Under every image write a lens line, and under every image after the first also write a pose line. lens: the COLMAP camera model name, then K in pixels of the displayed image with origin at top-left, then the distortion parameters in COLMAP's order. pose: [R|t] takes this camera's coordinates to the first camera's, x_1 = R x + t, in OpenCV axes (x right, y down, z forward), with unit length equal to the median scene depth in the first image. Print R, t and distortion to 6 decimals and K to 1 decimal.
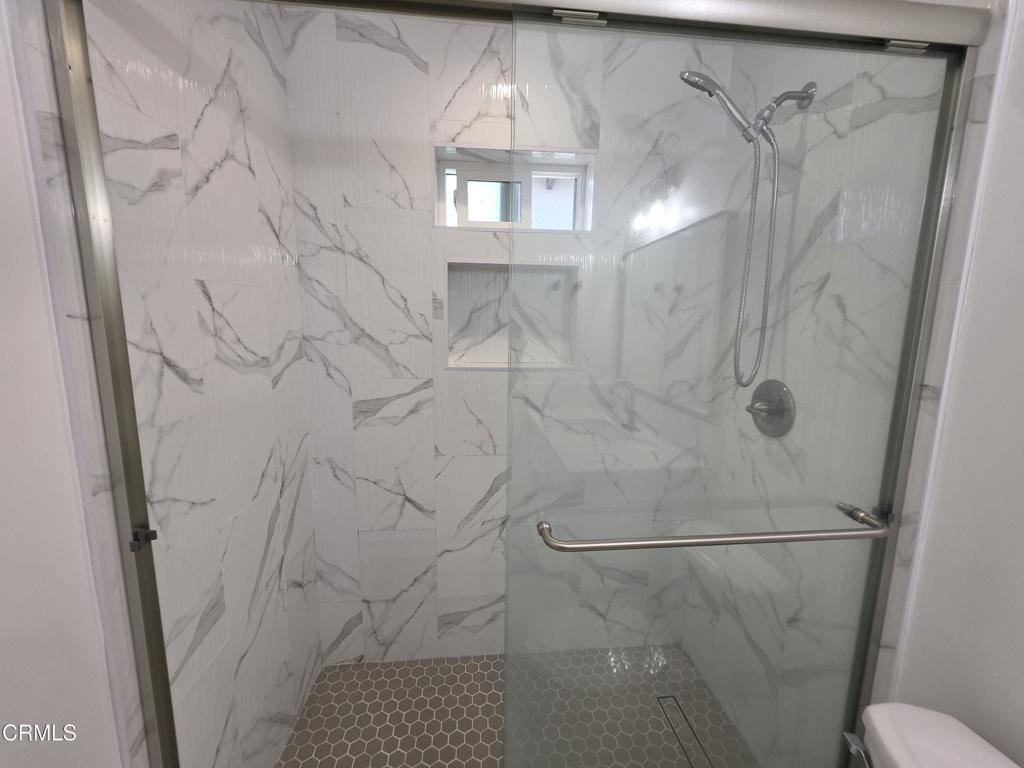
lens RADIAL K [[412.4, 0, 509.0], [0, 412.4, 382.0], [0, 0, 1]] dist [-0.003799, 0.001423]
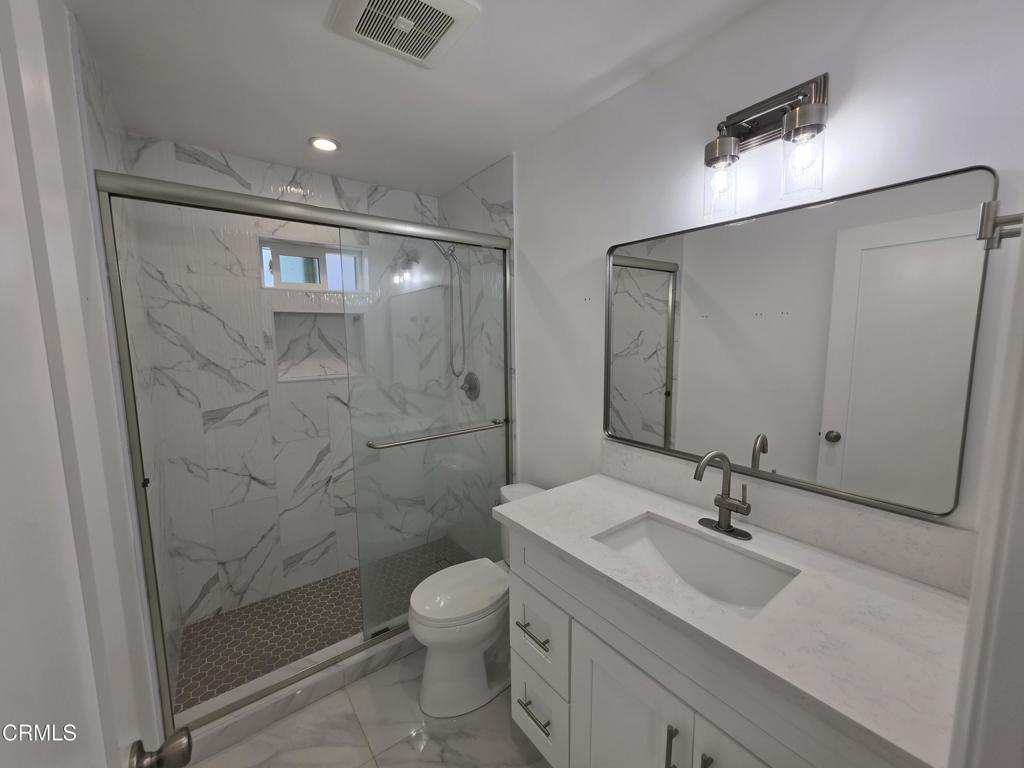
lens RADIAL K [[412.4, 0, 511.4], [0, 412.4, 382.1], [0, 0, 1]] dist [-0.003799, 0.001423]
pose [[0.848564, -0.086311, 0.522006, -0.213014], [0.102601, 0.994720, -0.002314, 0.056598], [-0.519050, 0.055522, 0.852939, -0.698282]]
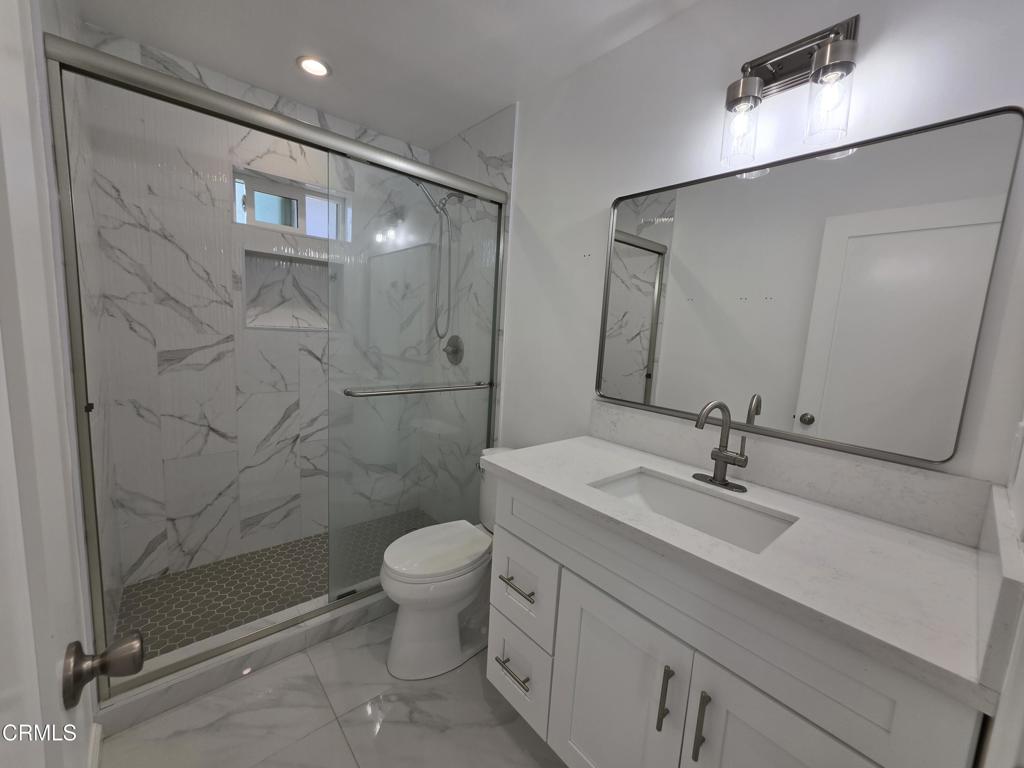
lens RADIAL K [[412.4, 0, 512.5], [0, 412.4, 383.4], [0, 0, 1]] dist [-0.003799, 0.001423]
pose [[0.809870, -0.044207, 0.584941, -0.242751], [0.041540, 0.998975, 0.017984, 0.164932], [-0.585137, 0.009734, 0.810876, -0.621357]]
